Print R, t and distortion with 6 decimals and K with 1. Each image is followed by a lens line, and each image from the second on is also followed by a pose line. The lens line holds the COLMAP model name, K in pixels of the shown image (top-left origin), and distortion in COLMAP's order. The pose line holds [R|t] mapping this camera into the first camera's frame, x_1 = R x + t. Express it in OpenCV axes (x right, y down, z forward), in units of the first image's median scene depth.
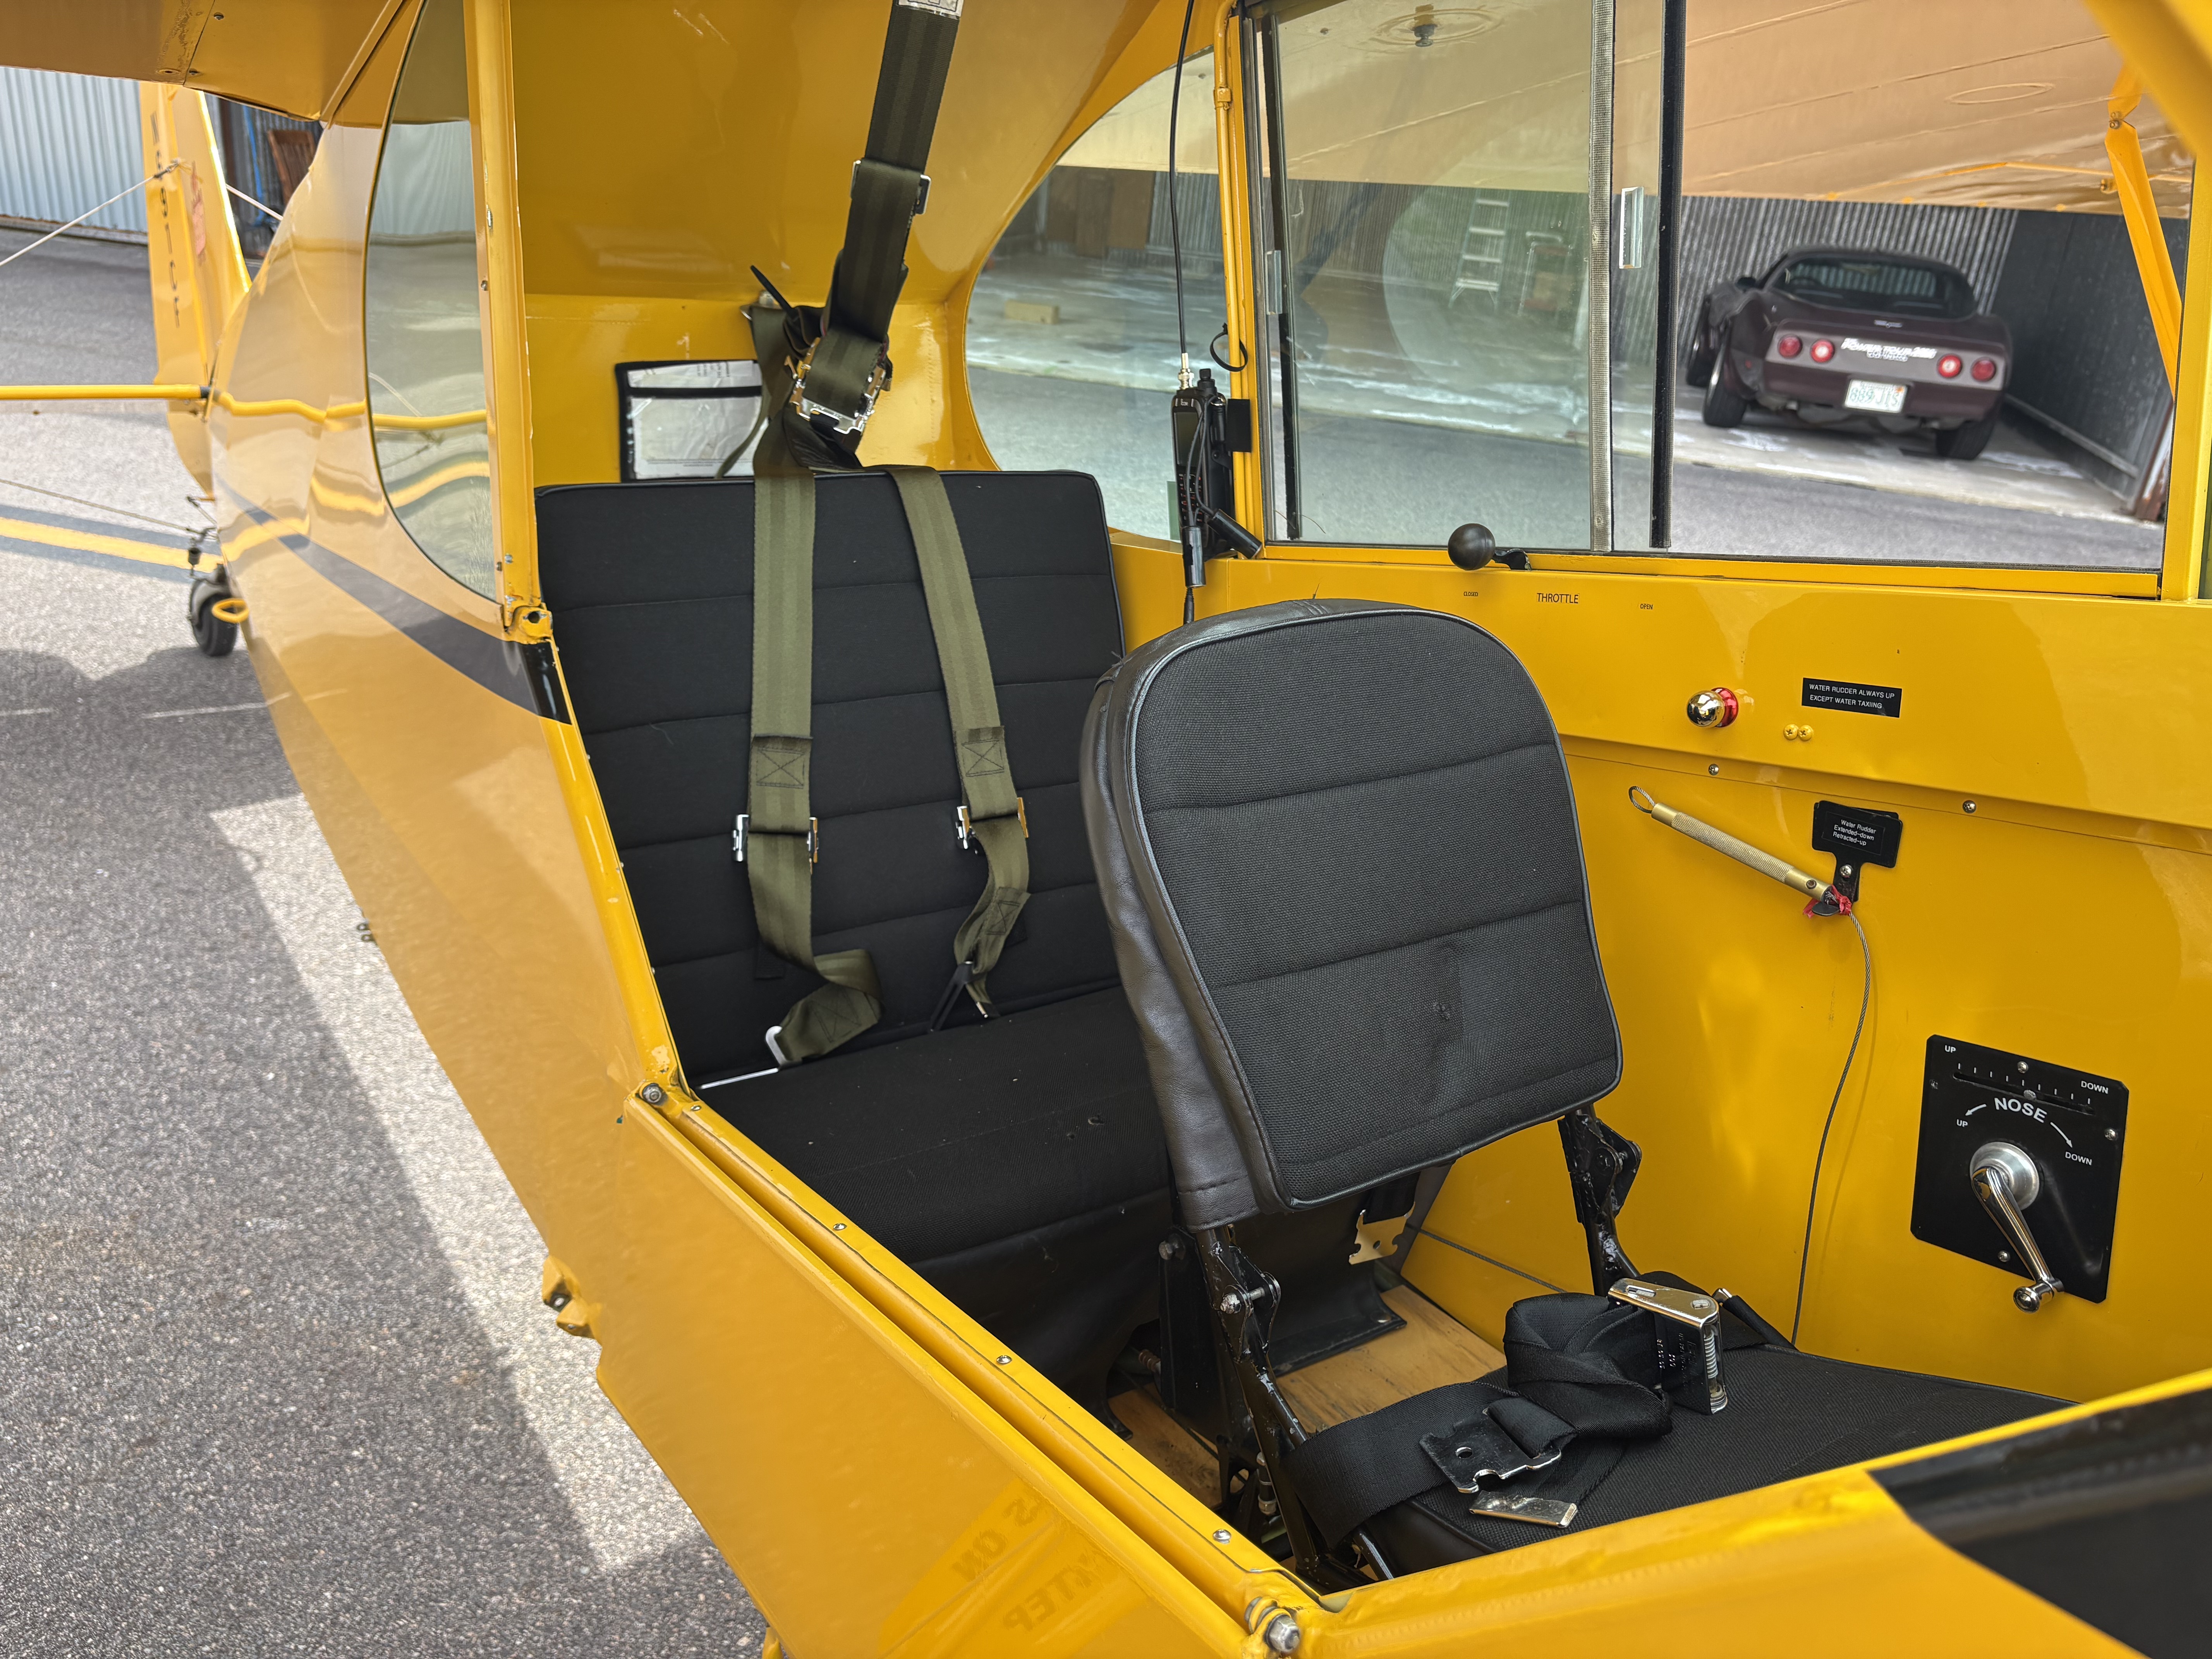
lens RADIAL K [[1635.0, 0, 1106.0], [0, 1635.0, 829.5], [0, 0, 1]] dist [0.064135, -0.041373]
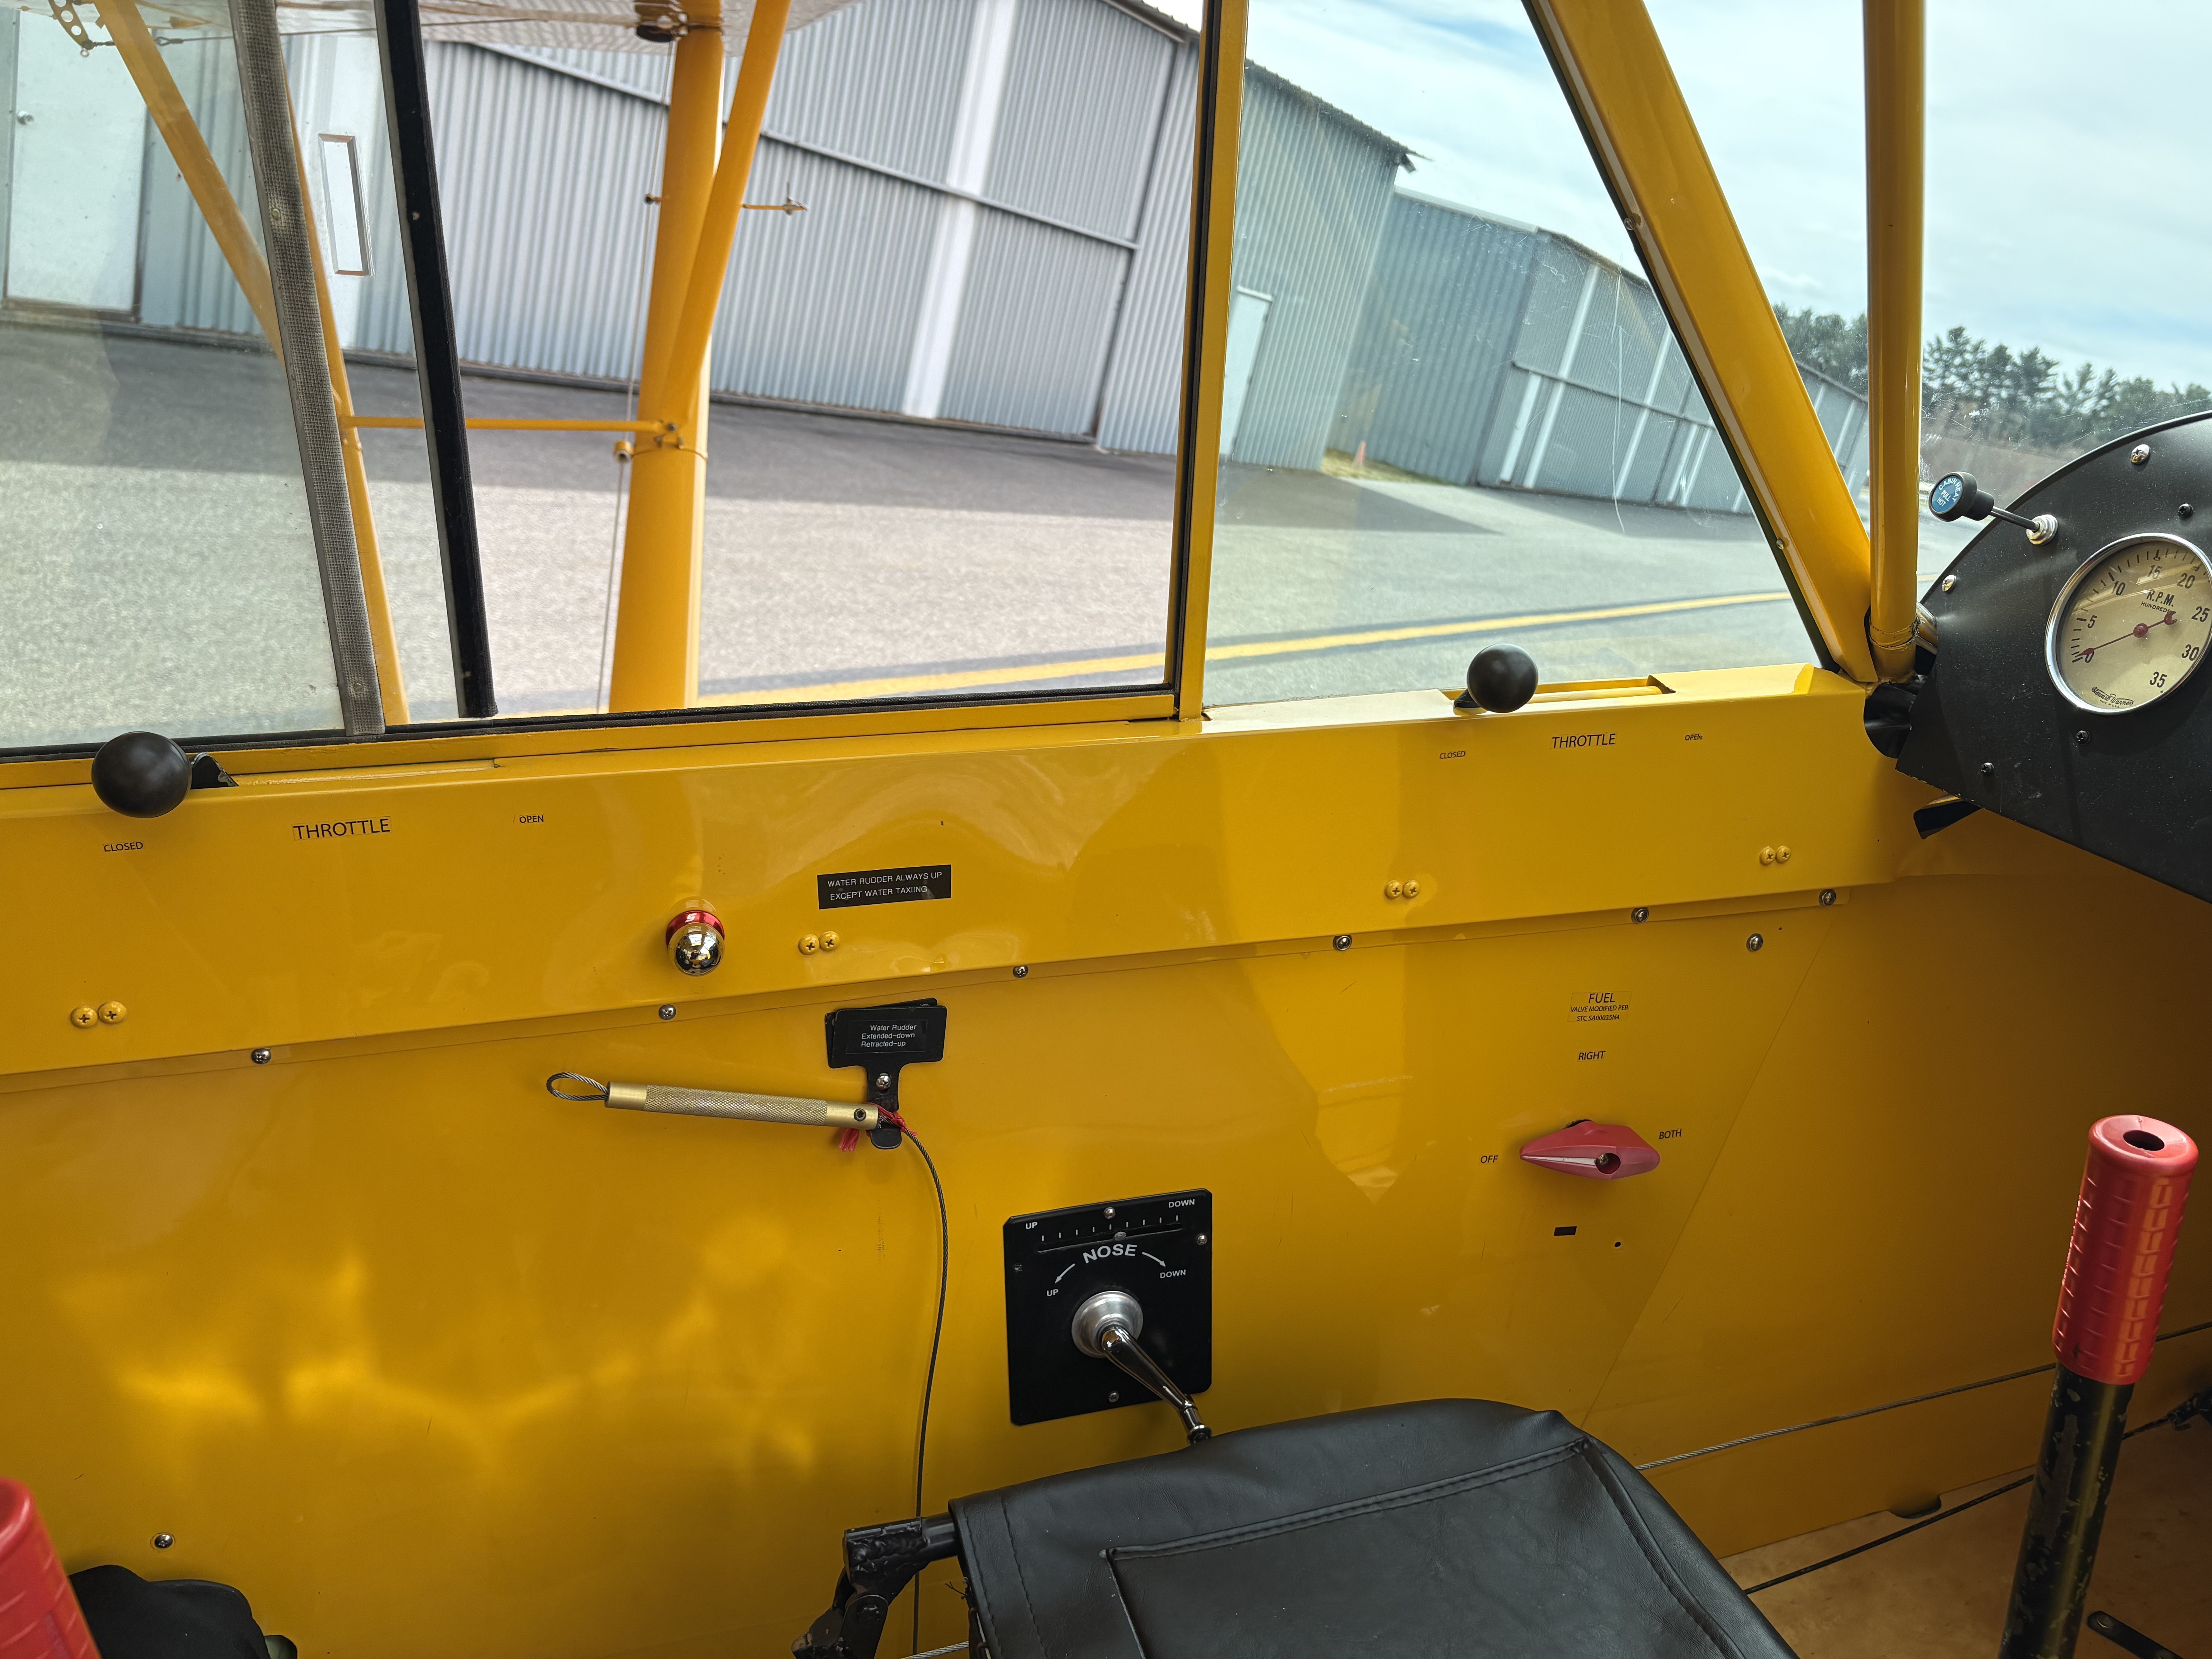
lens RADIAL K [[1635.0, 0, 1106.0], [0, 1635.0, 829.5], [0, 0, 1]] dist [0.064135, -0.041373]
pose [[0.308173, -0.311515, 0.898882, -0.195011], [0.174658, 0.947334, 0.268426, -0.288713], [-0.935160, 0.074275, 0.346351, 0.628083]]
